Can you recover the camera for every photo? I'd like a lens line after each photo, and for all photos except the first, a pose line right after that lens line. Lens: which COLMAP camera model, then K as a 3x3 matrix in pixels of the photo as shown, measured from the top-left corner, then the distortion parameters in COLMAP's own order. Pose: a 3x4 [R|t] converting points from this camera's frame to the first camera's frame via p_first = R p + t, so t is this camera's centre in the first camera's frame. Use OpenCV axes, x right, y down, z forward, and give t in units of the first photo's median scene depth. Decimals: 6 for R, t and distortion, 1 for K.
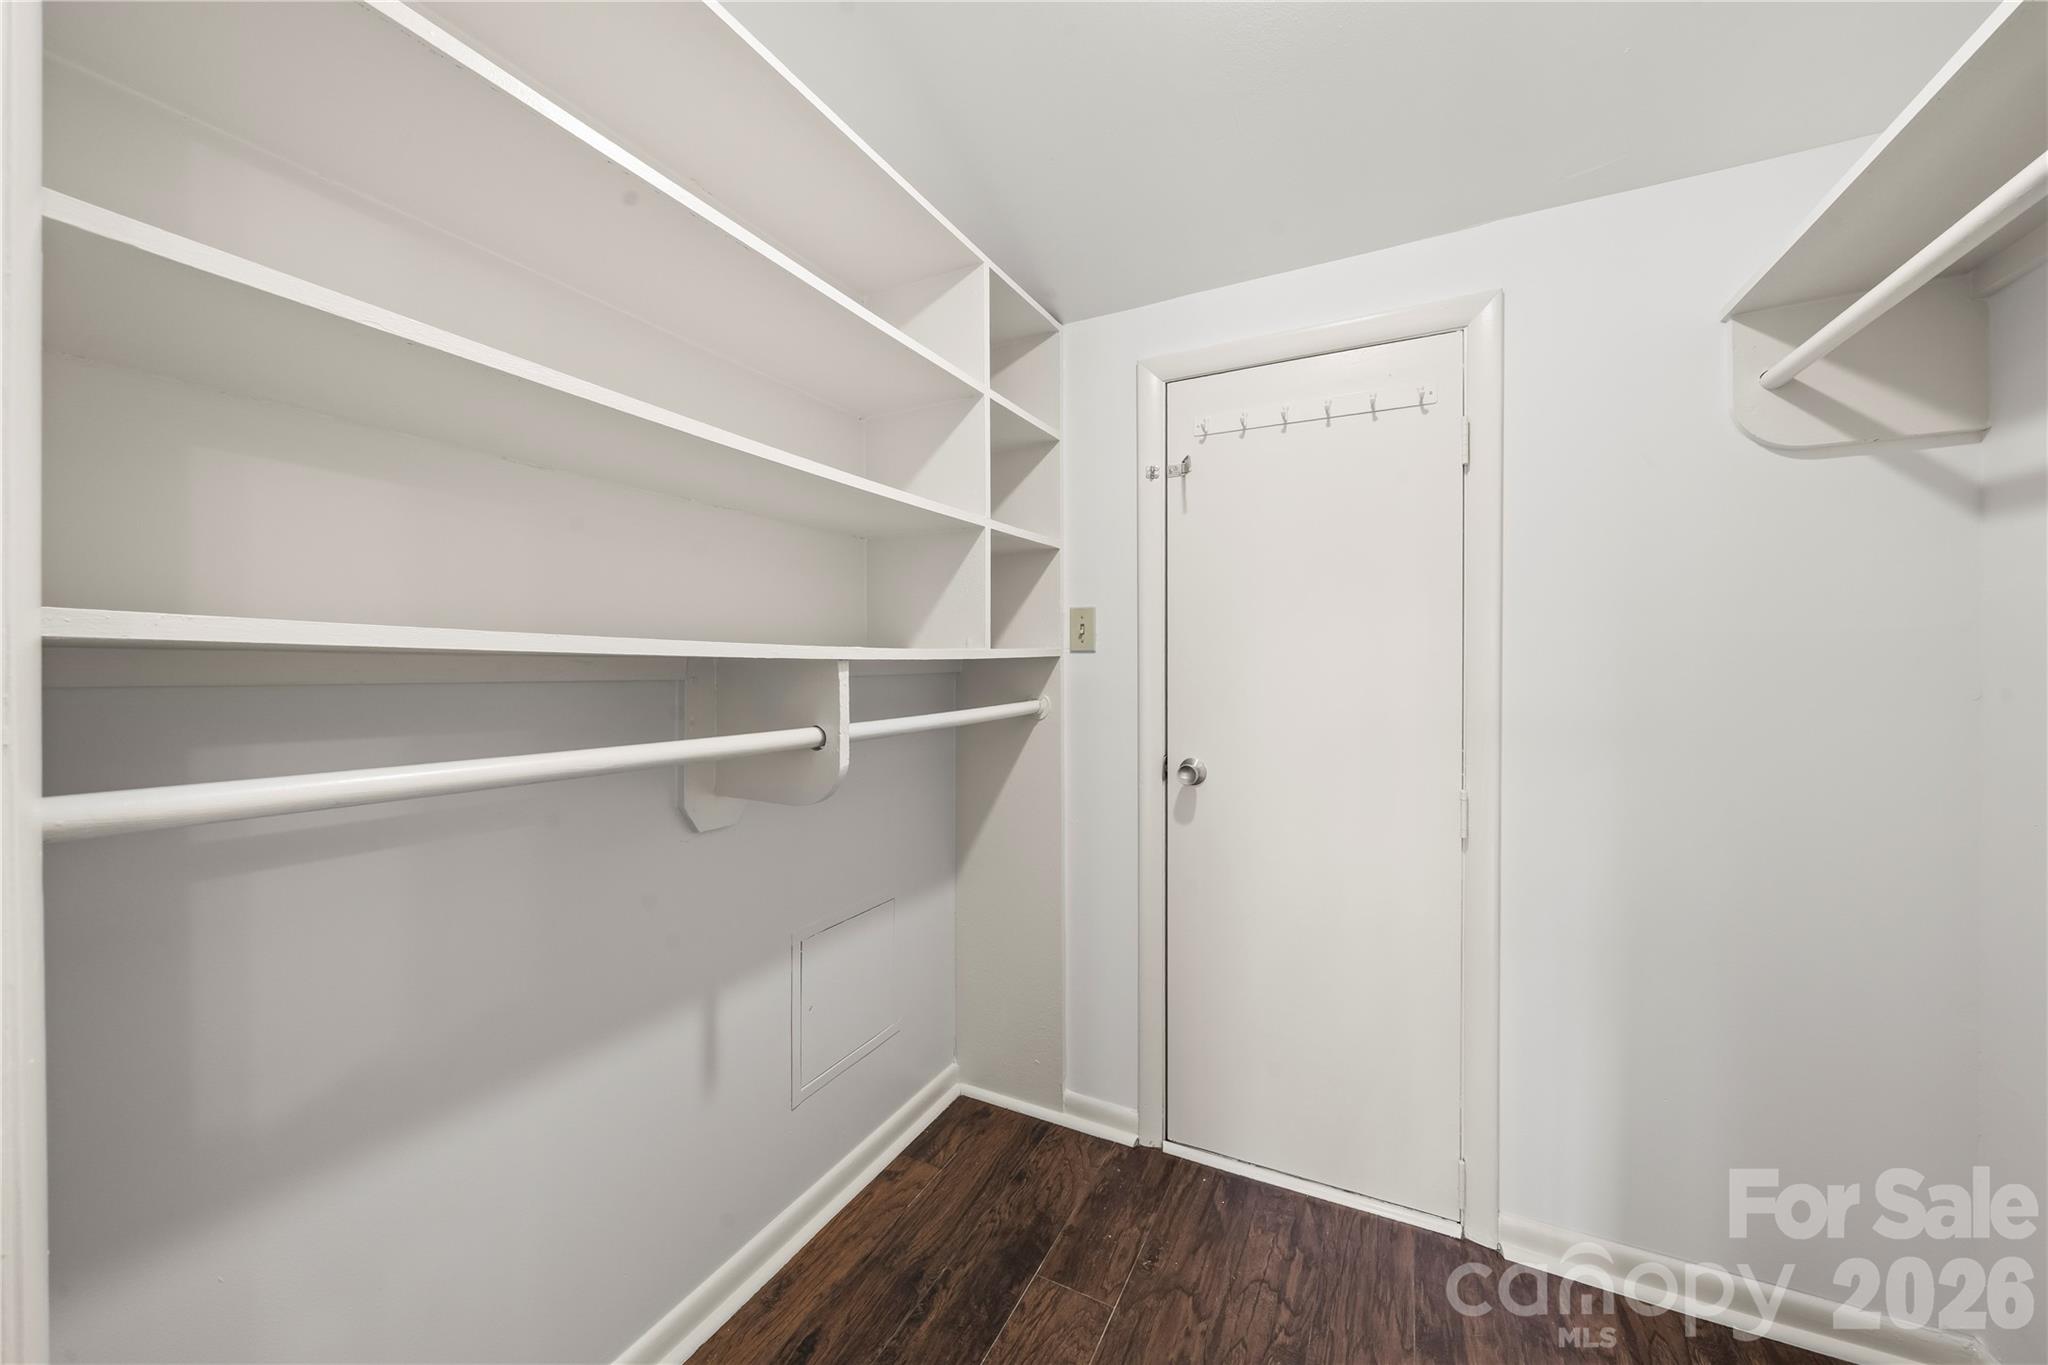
lens RADIAL K [[714.1, 0, 1021.8], [0, 714.1, 663.6], [0, 0, 1]] dist [-0.001109, -0.000059]
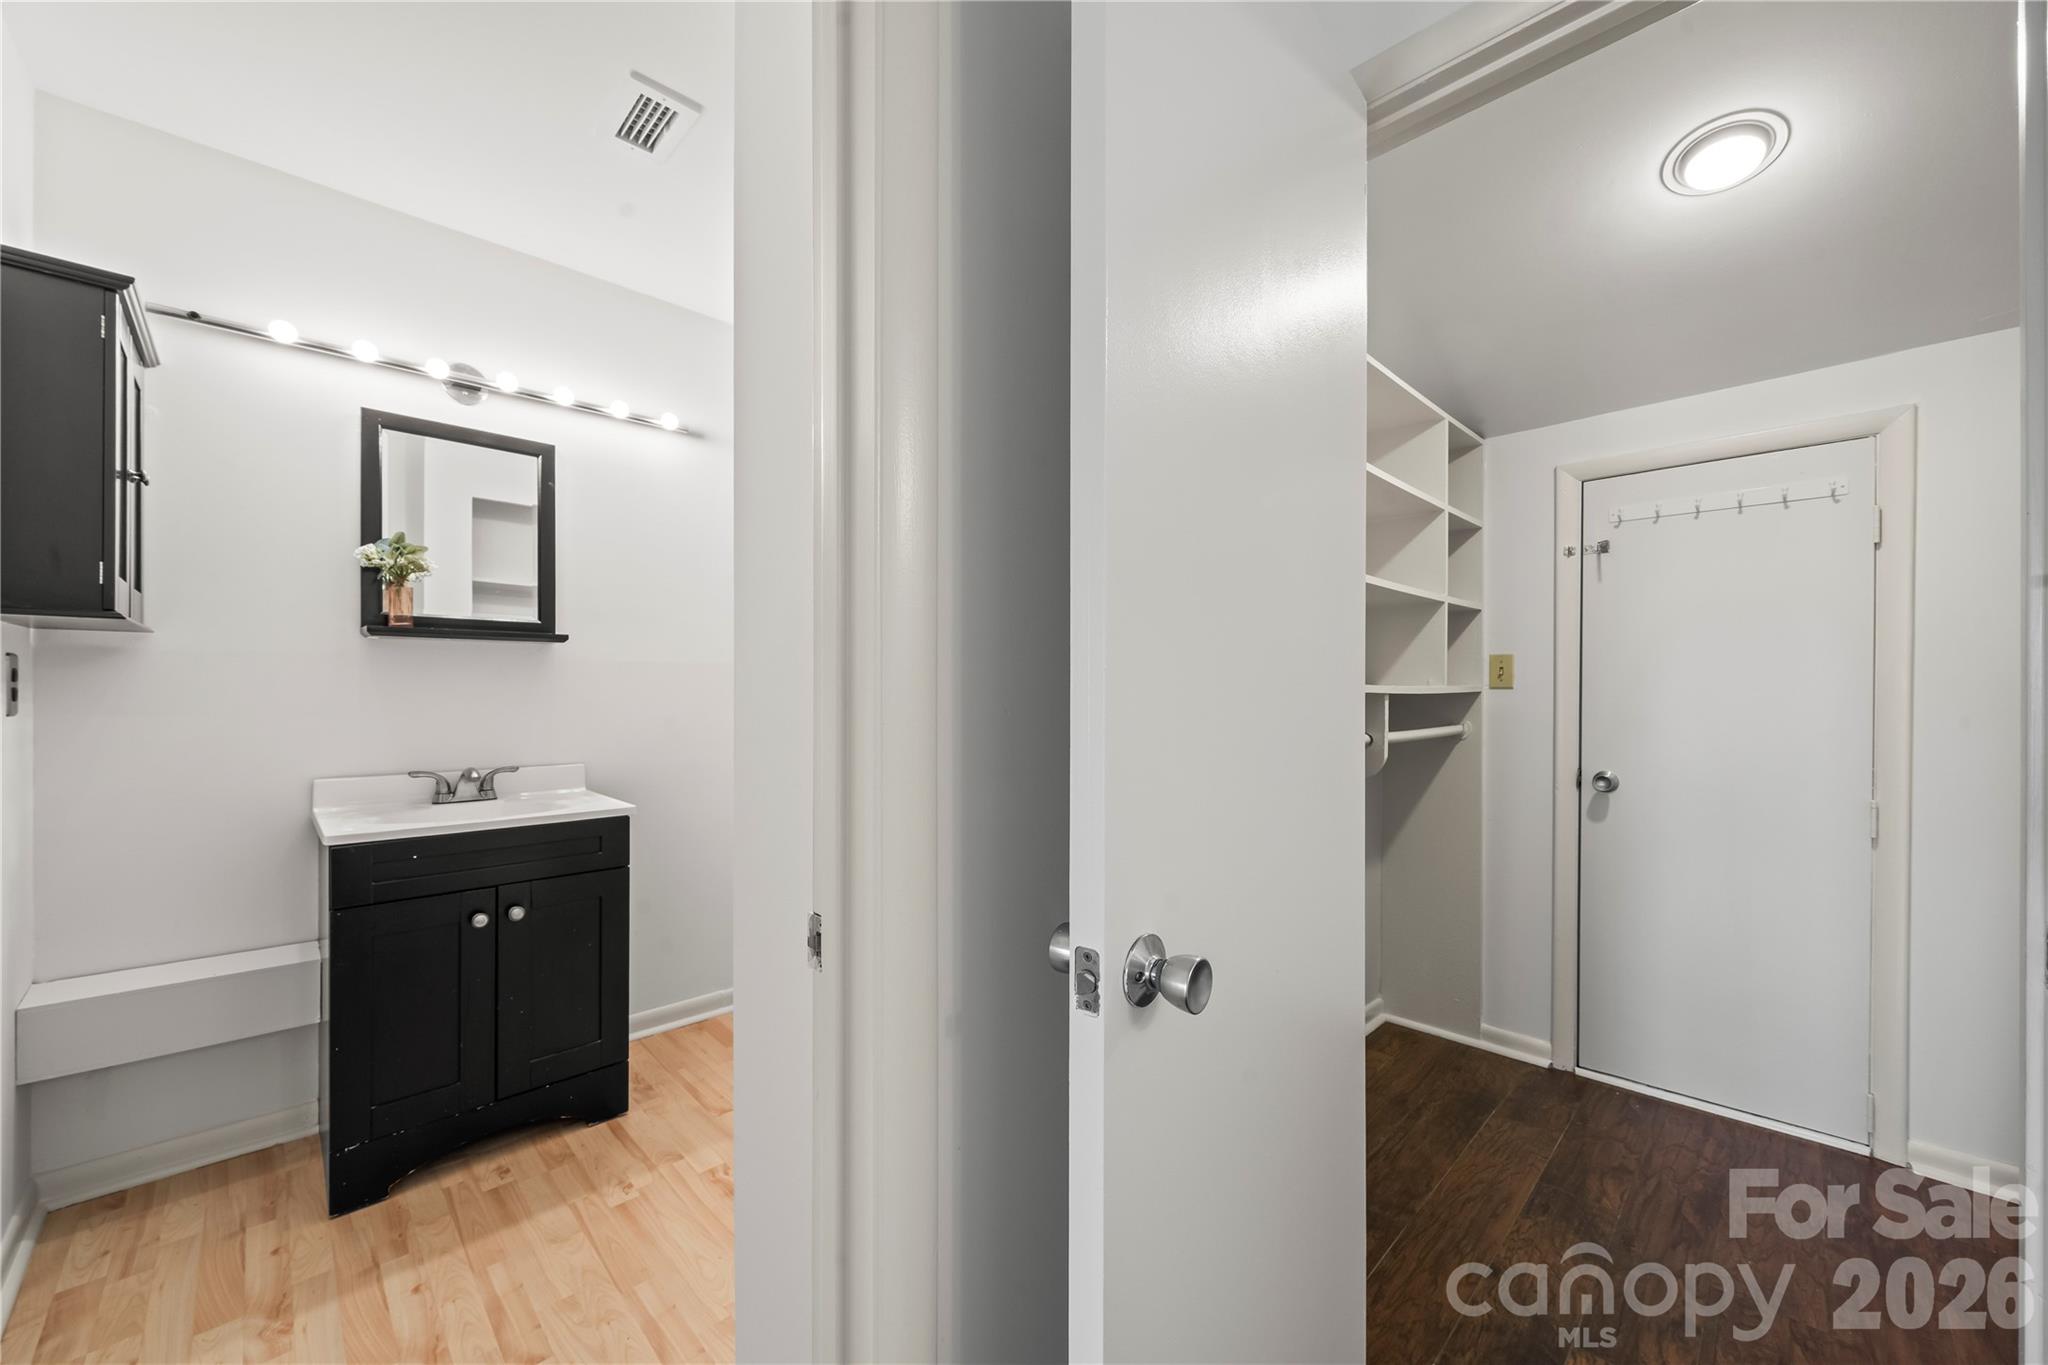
lens RADIAL K [[750.1, 0, 1029.1], [0, 750.1, 692.1], [0, 0, 1]] dist [-0.002017, 0.000217]
pose [[0.950362, 0.006941, -0.311070, -0.329820], [-0.007821, 0.999968, -0.001582, -0.000535], [0.311049, 0.003936, 0.950386, -0.610166]]
